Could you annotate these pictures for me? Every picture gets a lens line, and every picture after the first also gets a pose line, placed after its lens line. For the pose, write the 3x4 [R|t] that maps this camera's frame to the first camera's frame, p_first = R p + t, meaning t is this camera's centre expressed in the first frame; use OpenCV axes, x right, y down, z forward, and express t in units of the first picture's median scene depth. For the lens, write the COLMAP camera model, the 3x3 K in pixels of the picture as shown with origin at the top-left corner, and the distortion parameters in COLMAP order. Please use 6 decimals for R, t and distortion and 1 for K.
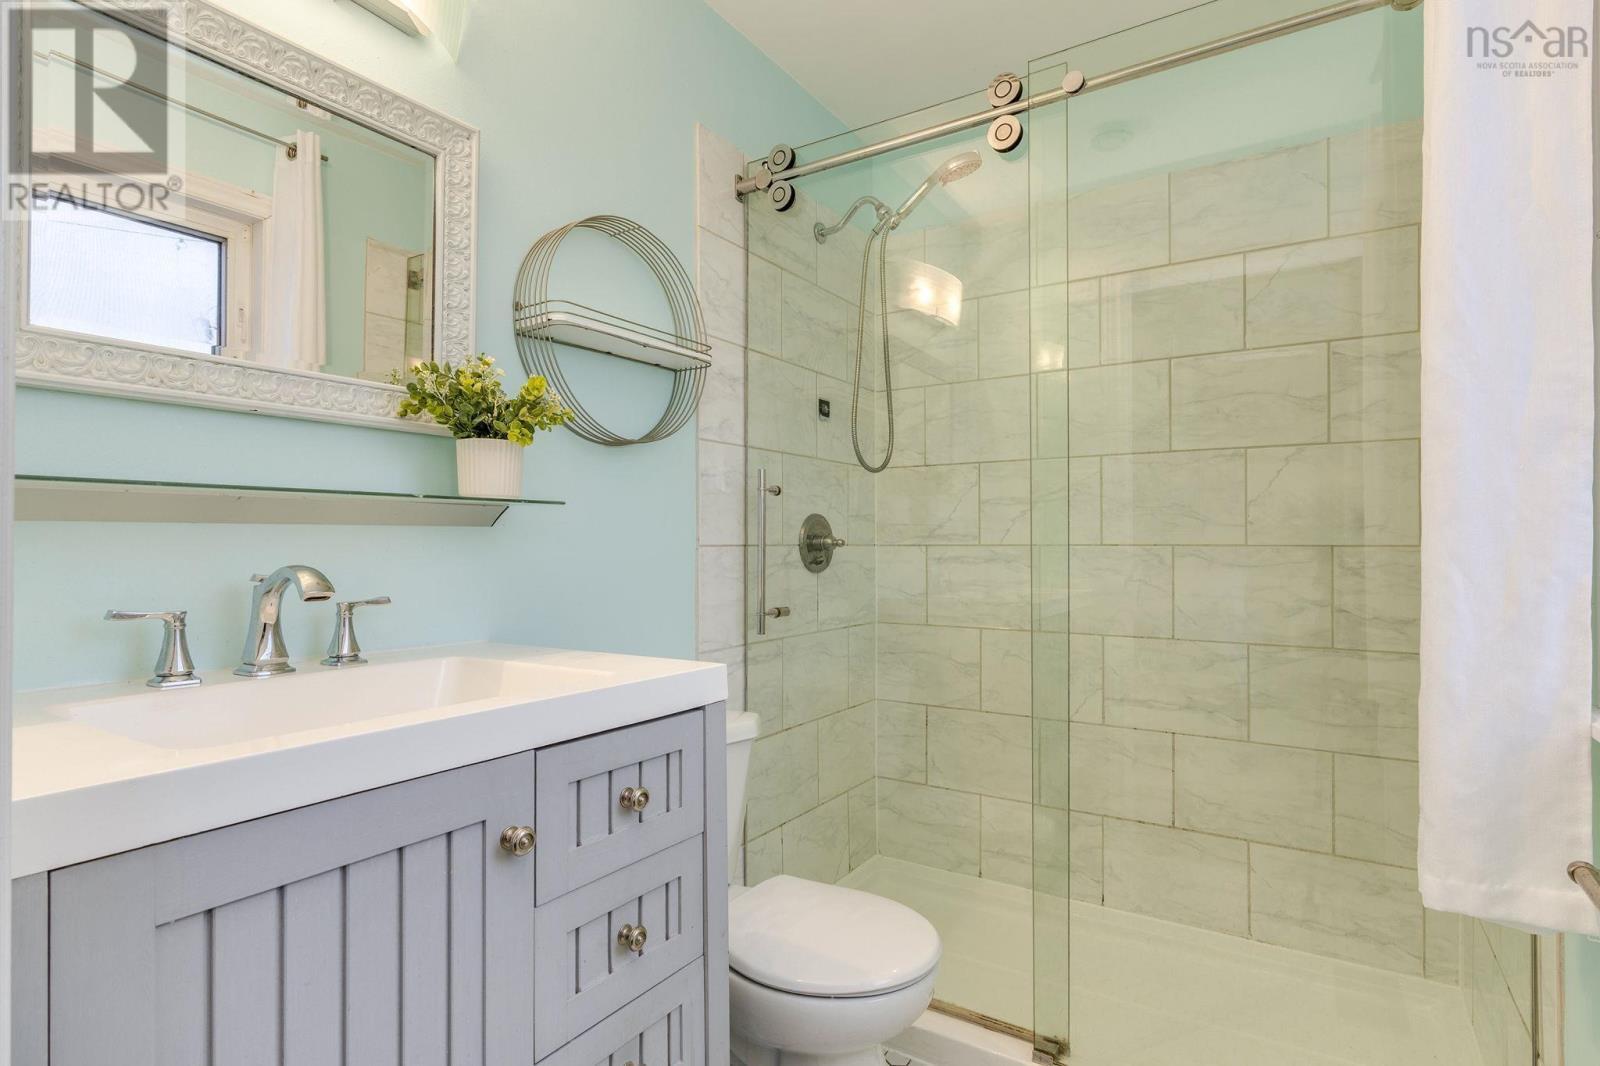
lens RADIAL K [[813.6, 0, 800.6], [0, 813.6, 535.0], [0, 0, 1]] dist [-0.006222, 0.004478]
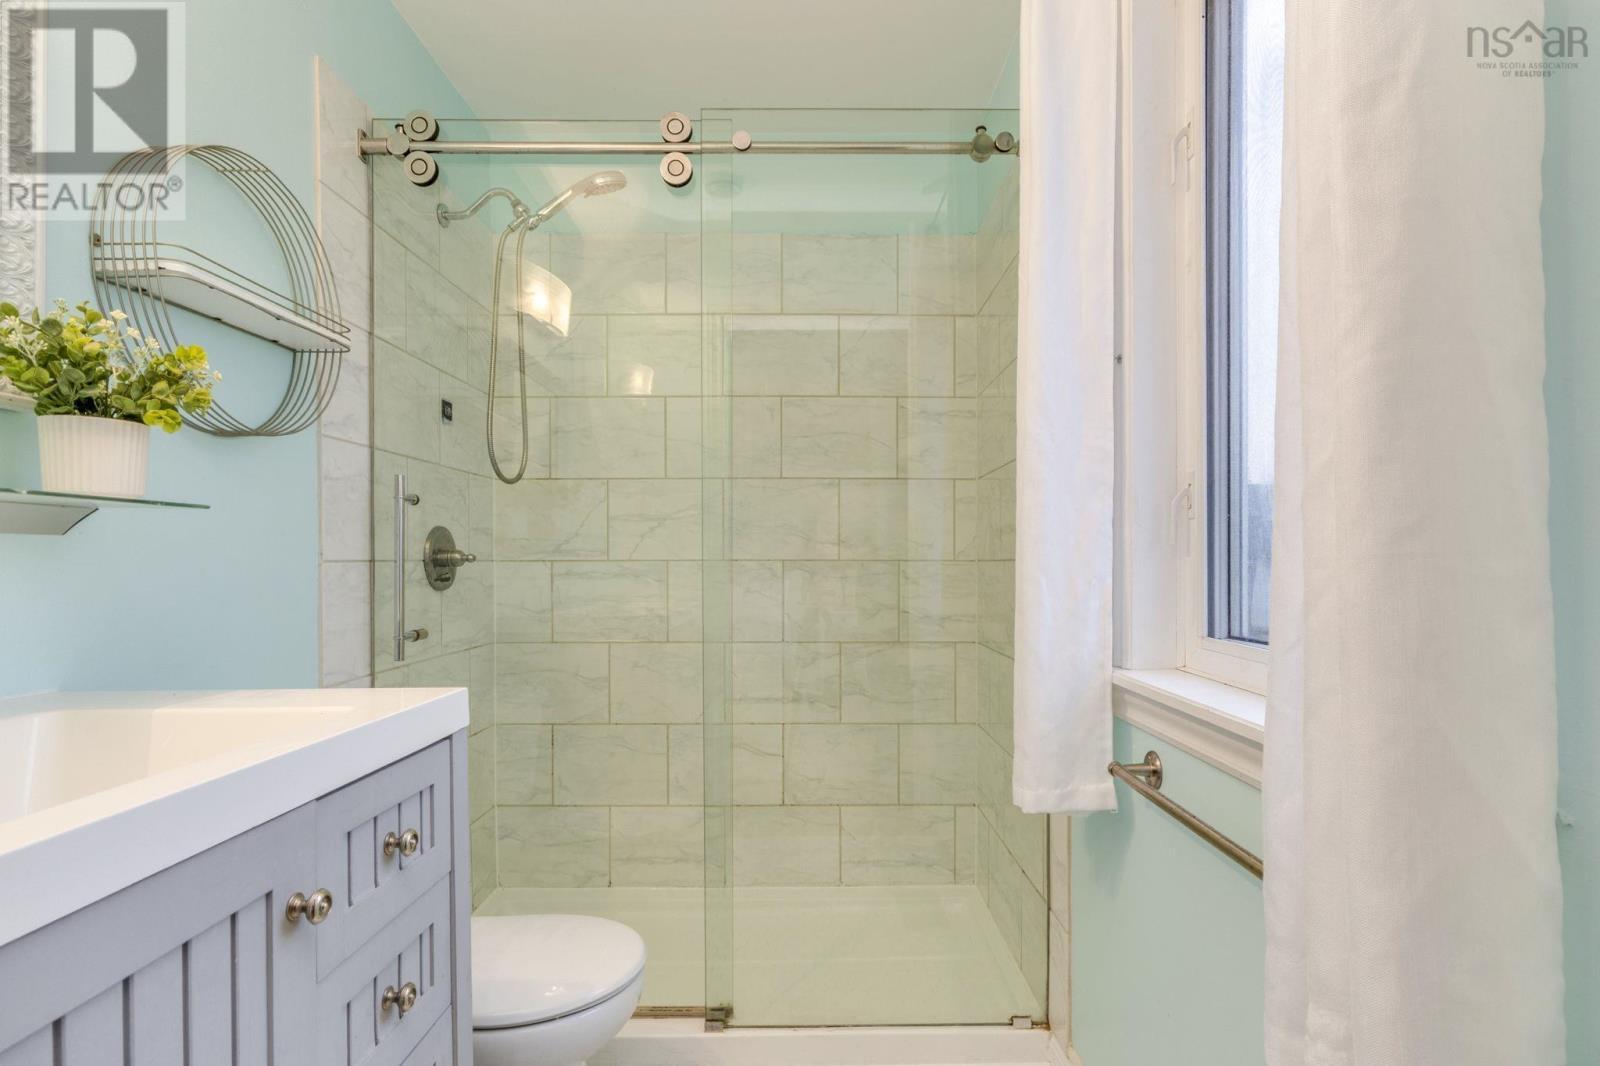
lens RADIAL K [[813.6, 0, 838.2], [0, 813.6, 561.6], [0, 0, 1]] dist [-0.006222, 0.004478]
pose [[0.834731, -0.002068, 0.550655, -0.129538], [-0.005102, 0.999921, 0.011490, 0.001149], [-0.550635, -0.012401, 0.834654, -0.001780]]
